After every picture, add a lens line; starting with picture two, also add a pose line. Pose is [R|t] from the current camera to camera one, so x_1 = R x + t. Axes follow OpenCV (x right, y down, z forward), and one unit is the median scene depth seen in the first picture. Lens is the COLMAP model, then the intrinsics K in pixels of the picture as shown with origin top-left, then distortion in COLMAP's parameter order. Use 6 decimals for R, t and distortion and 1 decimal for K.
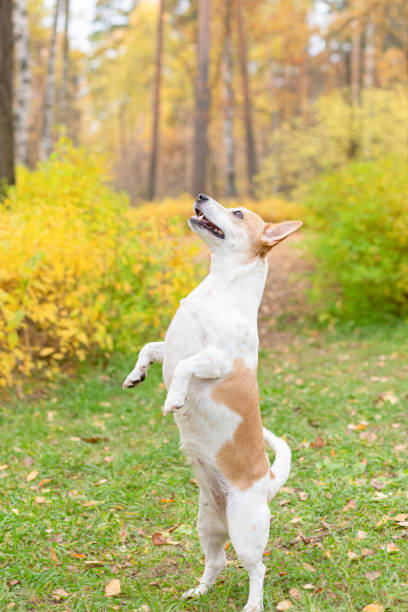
lens RADIAL K [[1068.5, 0, 204.0], [0, 1068.5, 306.0], [0, 0, 1]] dist [-0.024948, -0.097893]
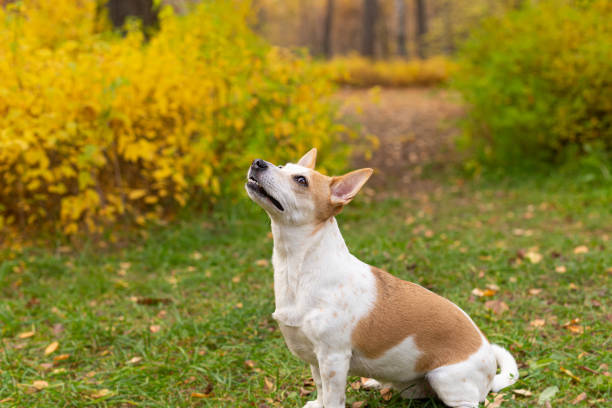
lens RADIAL K [[972.1, 0, 306.0], [0, 972.1, 204.0], [0, 0, 1]] dist [0.017158, 0.025136]
pose [[0.996918, 0.014883, -0.077020, 0.049018], [-0.011679, 0.999054, 0.041887, 0.014997], [0.077571, -0.040859, 0.996149, 0.207244]]
